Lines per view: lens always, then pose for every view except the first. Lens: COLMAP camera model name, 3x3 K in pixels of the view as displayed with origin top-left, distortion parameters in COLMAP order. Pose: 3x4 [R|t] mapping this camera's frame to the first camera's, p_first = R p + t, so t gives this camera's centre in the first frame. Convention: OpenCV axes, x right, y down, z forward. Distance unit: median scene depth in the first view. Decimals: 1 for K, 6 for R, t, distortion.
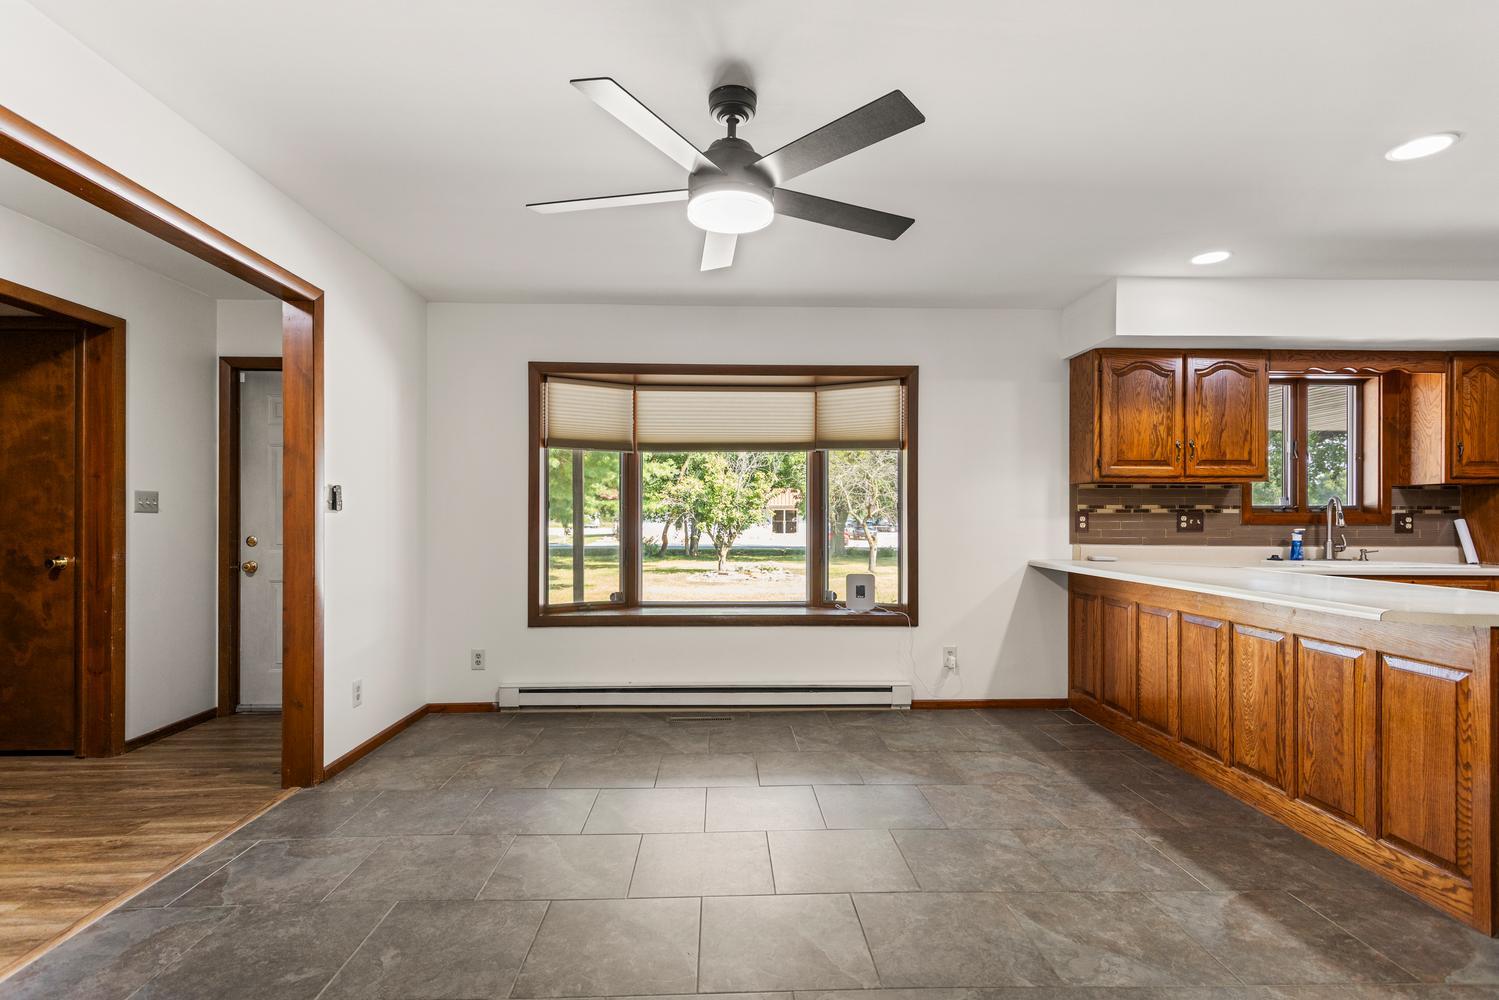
lens RADIAL K [[727.4, 0, 746.0], [0, 727.4, 521.0], [0, 0, 1]] dist [0.008601, -0.000727]
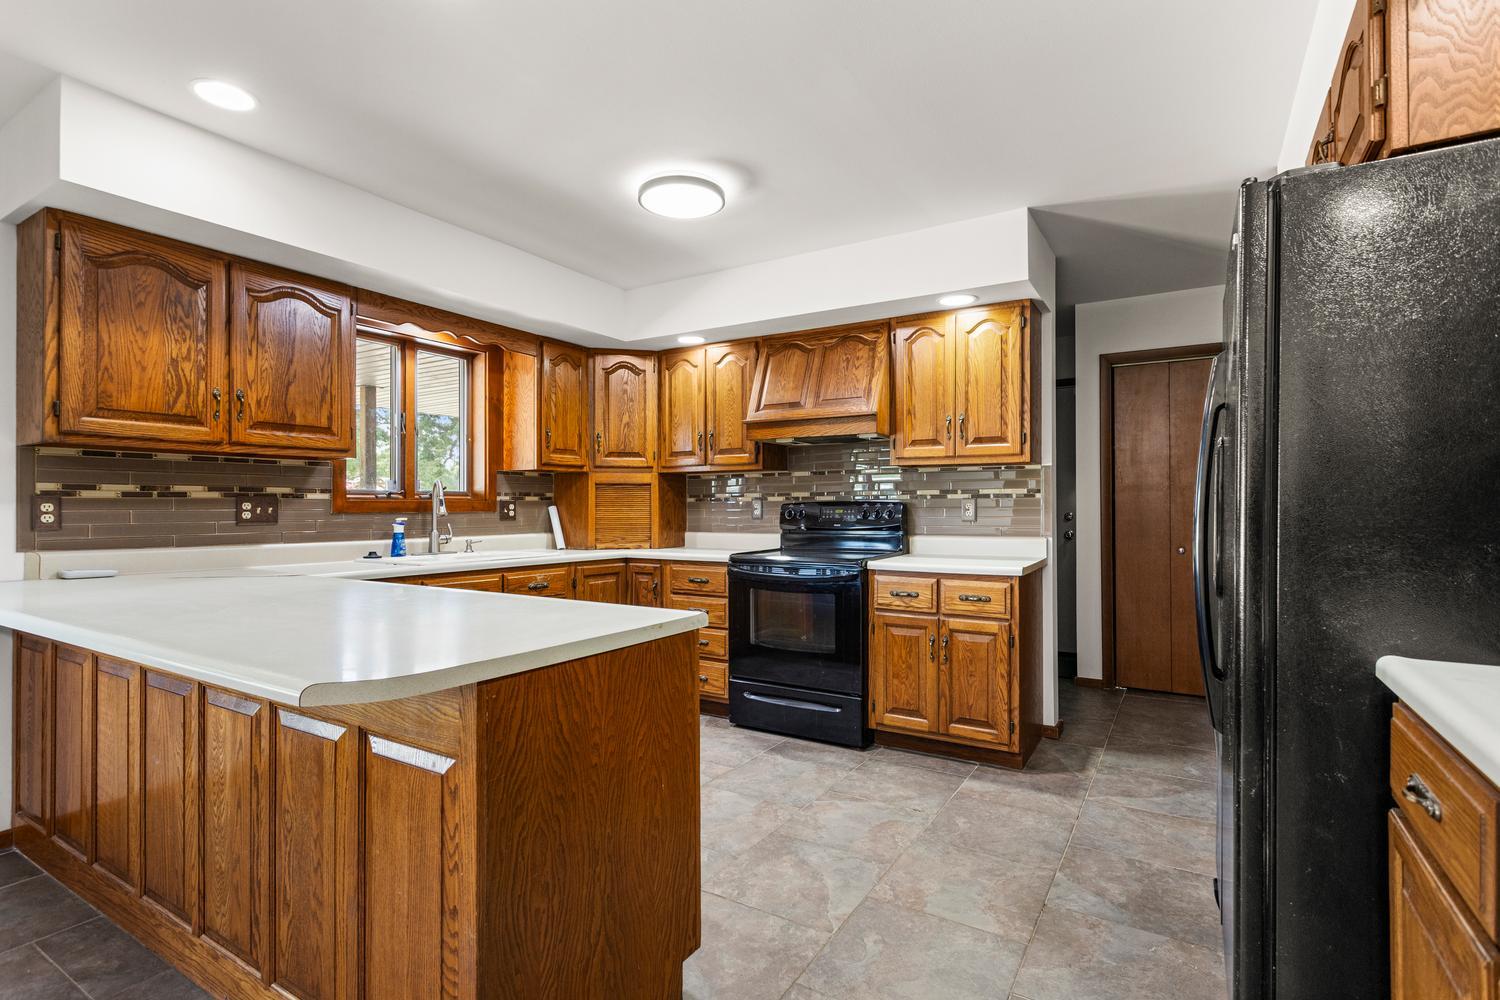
lens RADIAL K [[721.8, 0, 746.0], [0, 721.8, 498.3], [0, 0, 1]] dist [0.003312, 0.000959]
pose [[0.556822, 0.006035, 0.830610, 0.312837], [0.007366, 0.999898, -0.012203, 0.001138], [-0.830599, 0.012913, 0.556721, 0.234368]]
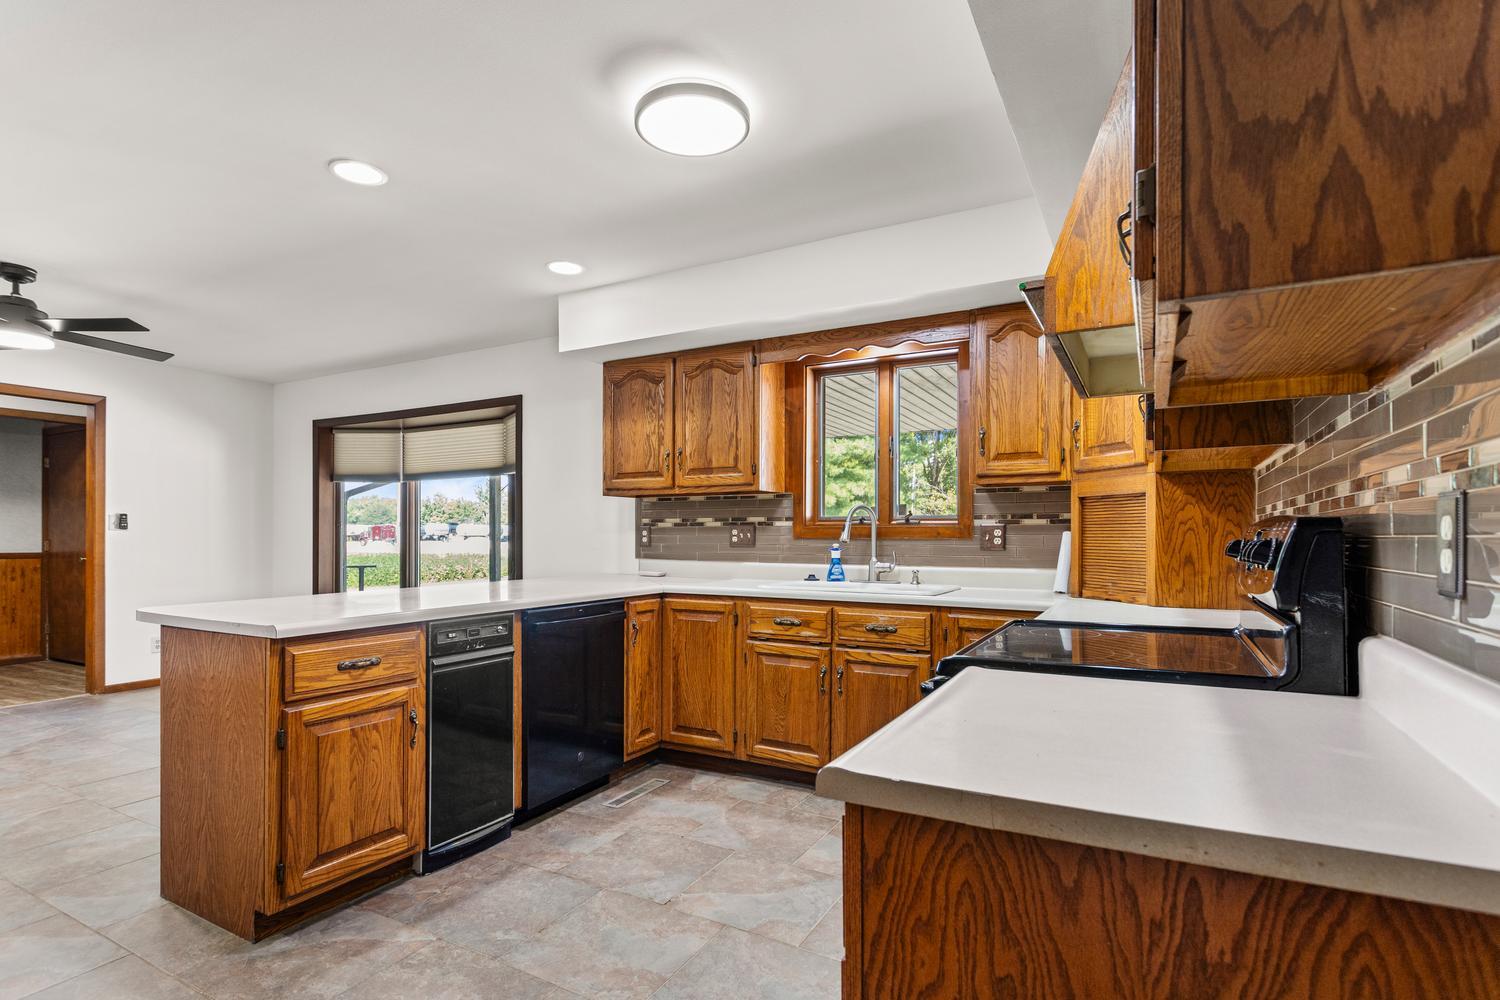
lens RADIAL K [[736.6, 0, 749.6], [0, 736.6, 531.1], [0, 0, 1]] dist [0.001259, -0.000131]
pose [[0.857233, -0.004631, -0.514908, 1.168285], [-0.000733, 0.999948, -0.010215, 0.004918], [0.514928, 0.009134, 0.857184, 0.236547]]
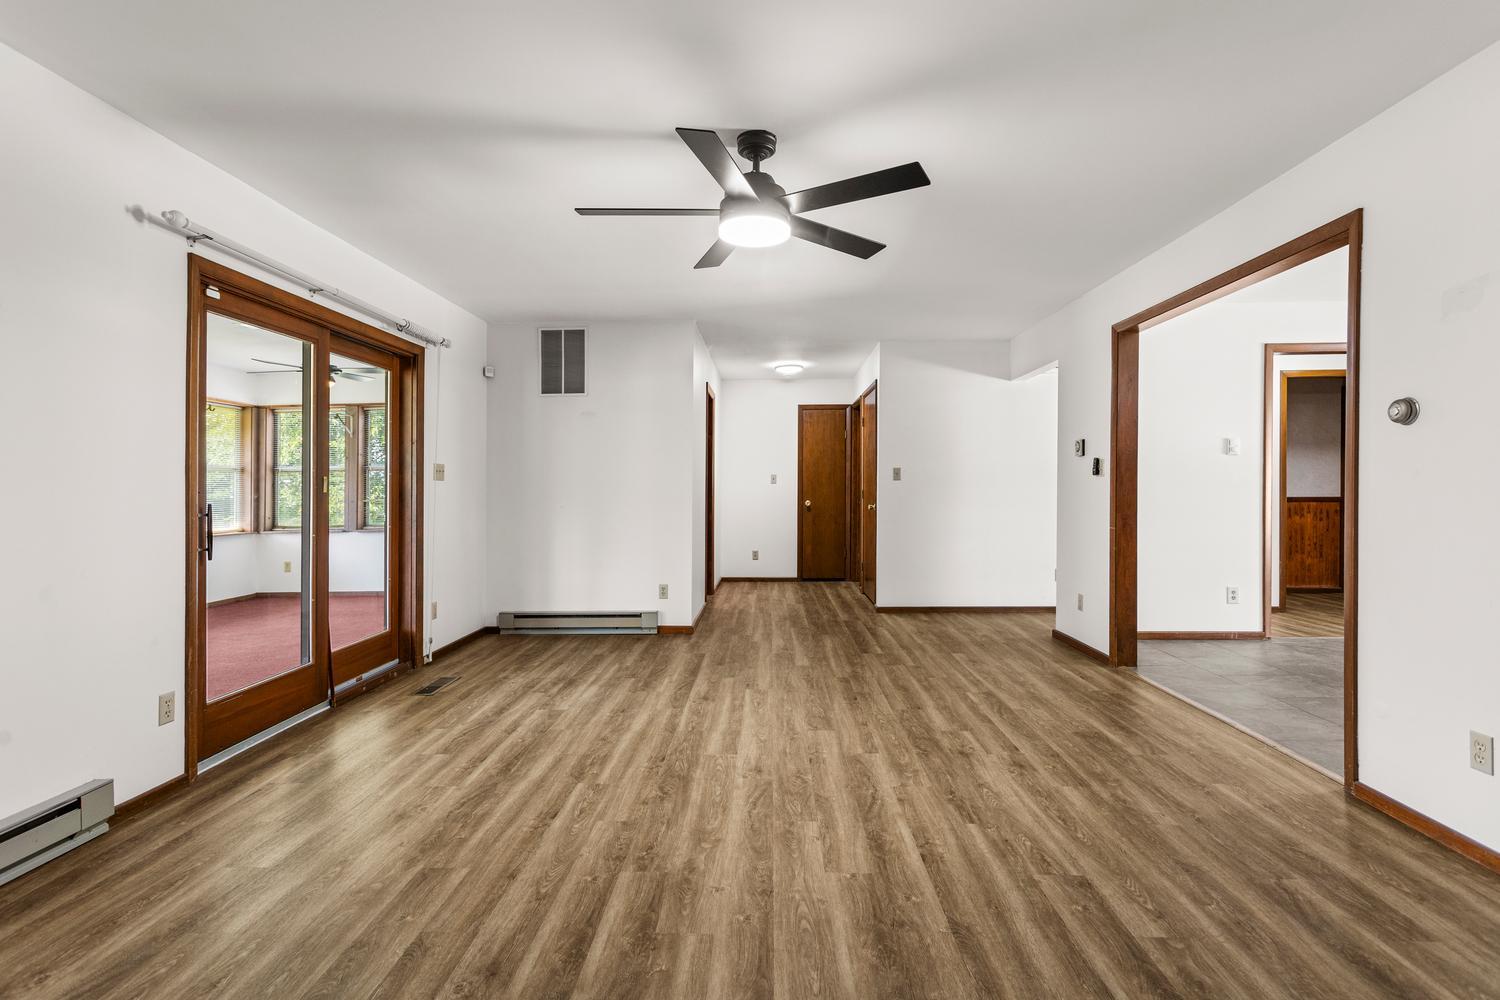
lens RADIAL K [[723.4, 0, 748.3], [0, 723.4, 478.3], [0, 0, 1]] dist [-0.000299, -0.000103]
pose [[-0.068431, -0.014735, -0.997547, 0.883705], [0.006408, 0.999864, -0.015209, 0.009315], [0.997635, -0.007433, -0.068327, -0.494841]]
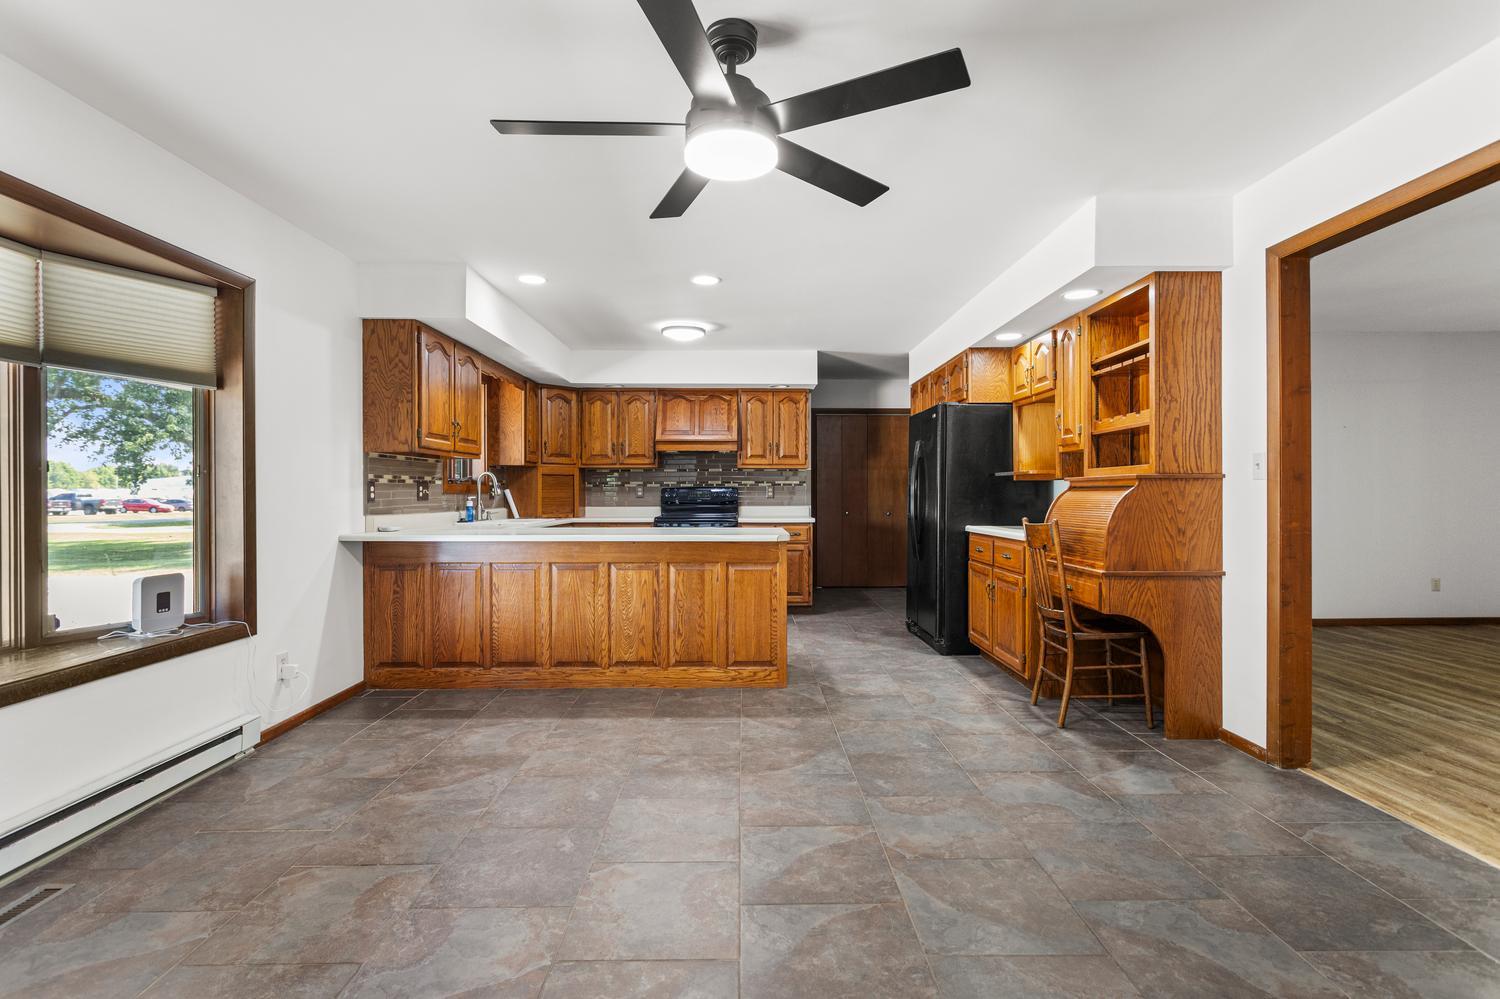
lens RADIAL K [[720.5, 0, 753.2], [0, 720.5, 493.7], [0, 0, 1]] dist [-0.002903, -0.000267]
pose [[0.023366, -0.005443, 0.999712, -0.503746], [0.005362, 0.999971, 0.005319, 0.001307], [-0.999713, 0.005236, 0.023395, 0.509752]]
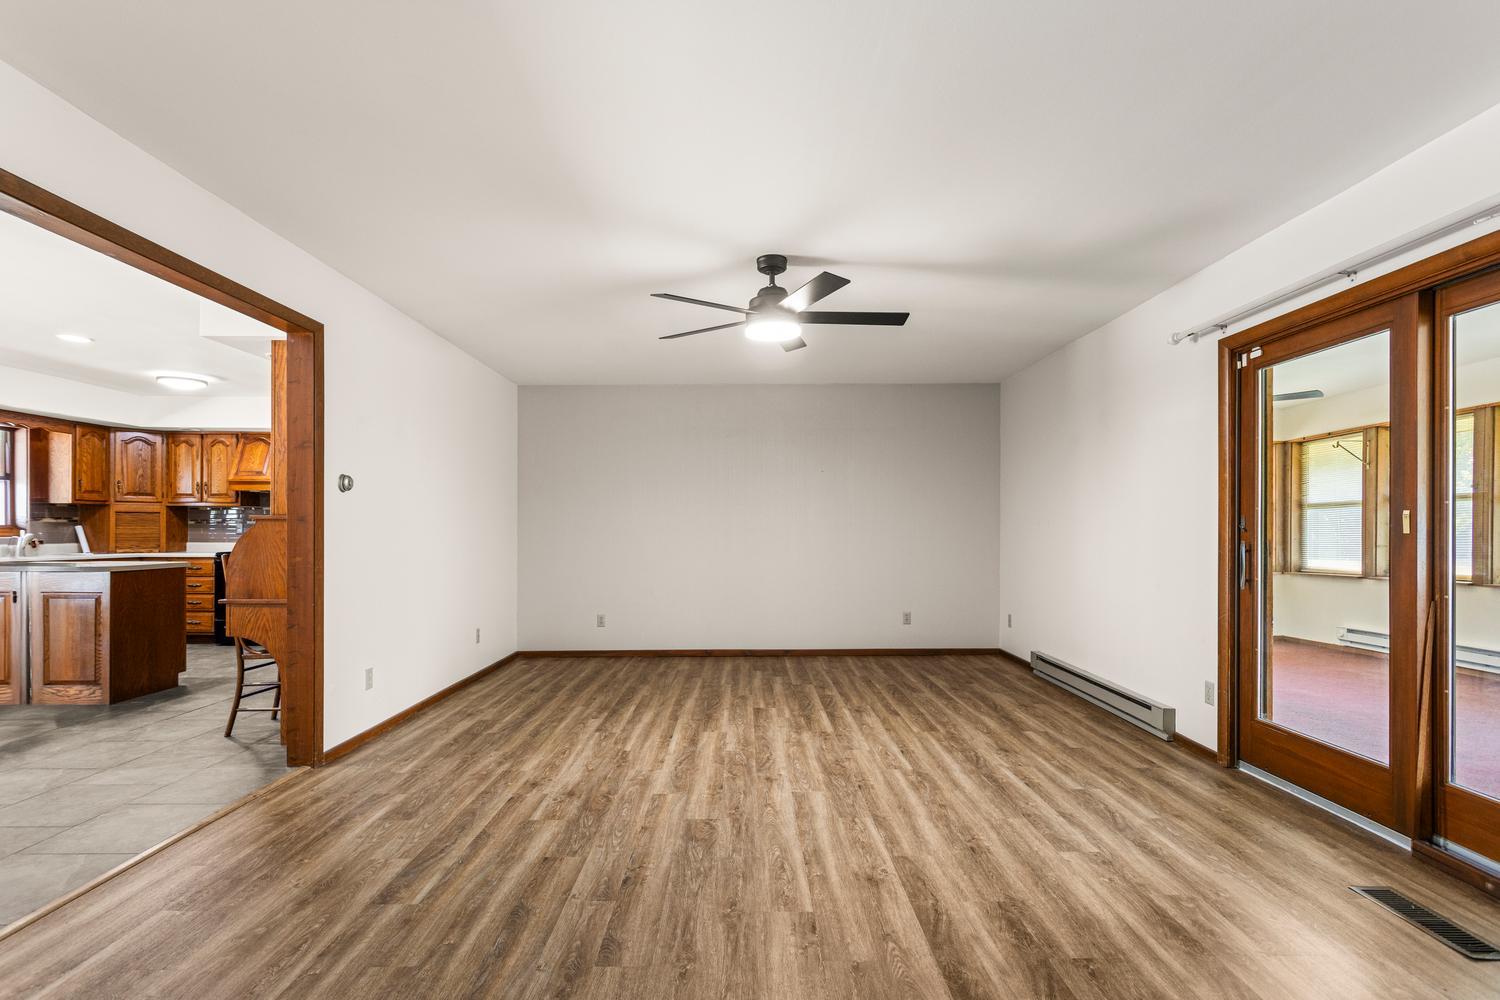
lens RADIAL K [[727.9, 0, 746.5], [0, 727.9, 521.0], [0, 0, 1]] dist [0.008601, -0.000727]
pose [[0.032272, 0.007178, 0.999453, -0.609873], [0.001763, 0.999972, -0.007239, 0.001610], [-0.999478, 0.001996, 0.032258, -0.536096]]
